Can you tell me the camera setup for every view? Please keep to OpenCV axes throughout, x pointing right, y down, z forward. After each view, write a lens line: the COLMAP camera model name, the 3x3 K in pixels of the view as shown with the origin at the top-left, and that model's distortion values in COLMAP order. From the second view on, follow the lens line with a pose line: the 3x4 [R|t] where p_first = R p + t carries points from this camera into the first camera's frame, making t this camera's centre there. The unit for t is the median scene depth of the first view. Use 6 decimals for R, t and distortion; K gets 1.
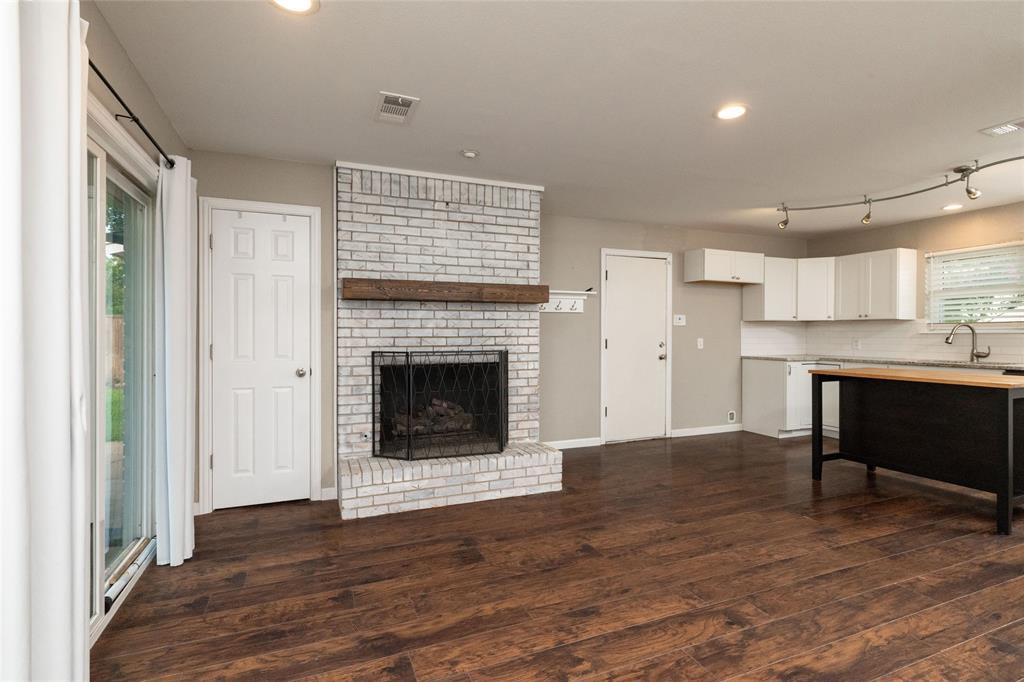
lens RADIAL K [[494.2, 0, 513.3], [0, 494.2, 334.8], [0, 0, 1]] dist [-0.001242, 0.000691]
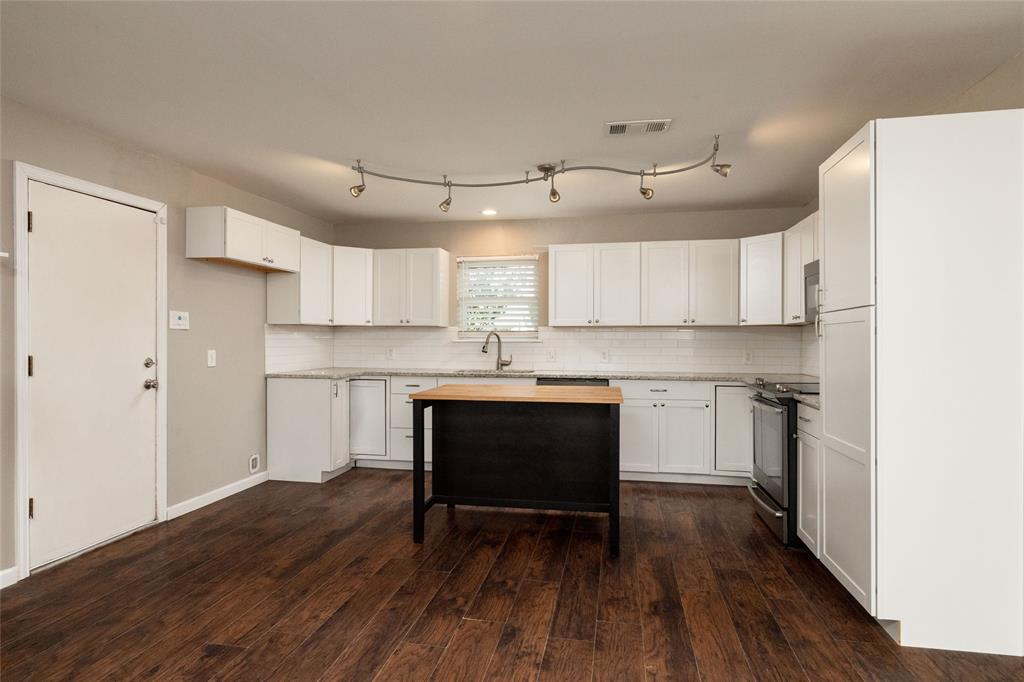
lens RADIAL K [[559.3, 0, 511.8], [0, 559.3, 343.2], [0, 0, 1]] dist [-0.000318, -0.000181]
pose [[0.549947, -0.005607, 0.835181, -0.009137], [-0.001994, 0.999966, 0.008026, -0.011980], [-0.835197, -0.006080, 0.549917, 0.443966]]
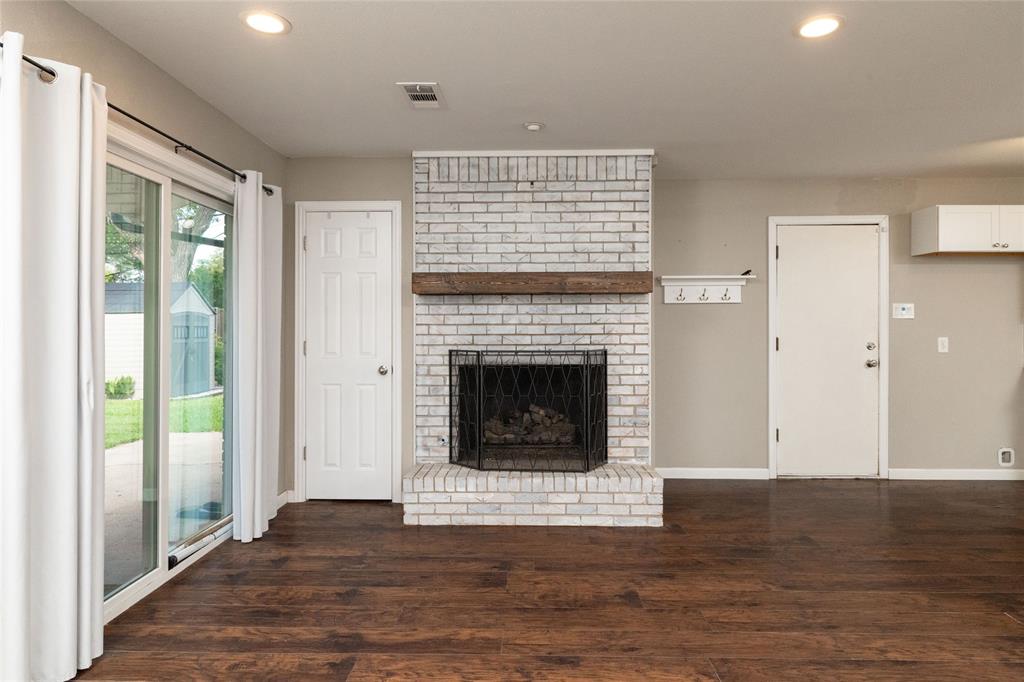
lens RADIAL K [[603.5, 0, 513.0], [0, 603.5, 325.0], [0, 0, 1]] dist [0.001061, -0.000012]
pose [[0.913896, -0.003109, -0.405937, 0.271292], [-0.000455, 0.999962, -0.008685, -0.003240], [0.405948, 0.008122, 0.913860, 0.006459]]
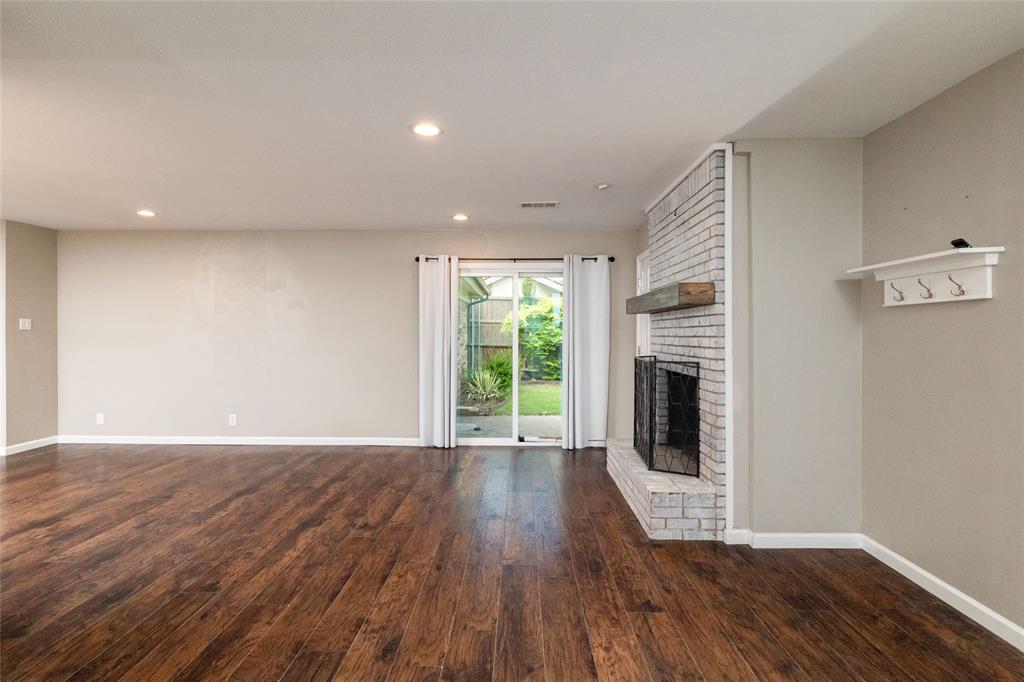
lens RADIAL K [[502.8, 0, 510.9], [0, 502.8, 332.8], [0, 0, 1]] dist [-0.000033, 0.000396]
pose [[-0.399853, -0.000723, -0.916579, 0.926551], [-0.003904, 0.999992, 0.000914, -0.021043], [0.916571, 0.003944, -0.399853, 1.104039]]
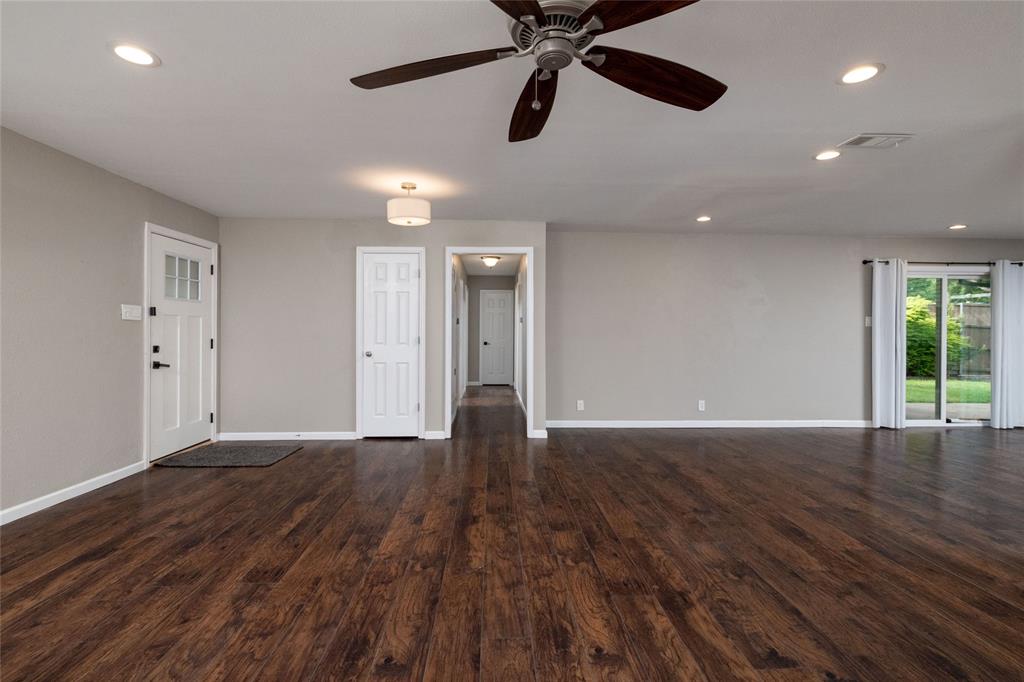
lens RADIAL K [[488.2, 0, 509.7], [0, 488.2, 331.7], [0, 0, 1]] dist [-0.000133, 0.000332]
pose [[-0.350104, 0.002009, -0.936709, 1.614928], [-0.005335, 0.999977, 0.004139, -0.005134], [0.936696, 0.006446, -0.350086, -0.270825]]
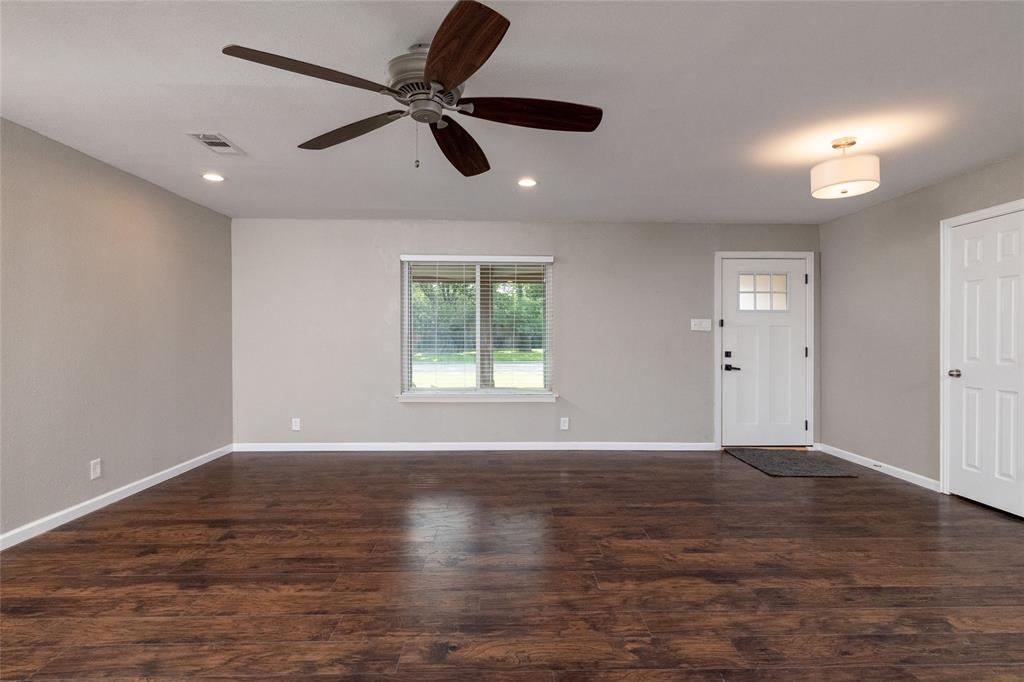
lens RADIAL K [[502.9, 0, 512.6], [0, 502.9, 339.4], [0, 0, 1]] dist [-0.000423, 0.000380]
pose [[-0.933468, -0.001496, 0.358657, 0.898778], [0.000506, 0.999985, 0.005488, -0.005747], [-0.358660, 0.005305, -0.933453, 0.096661]]
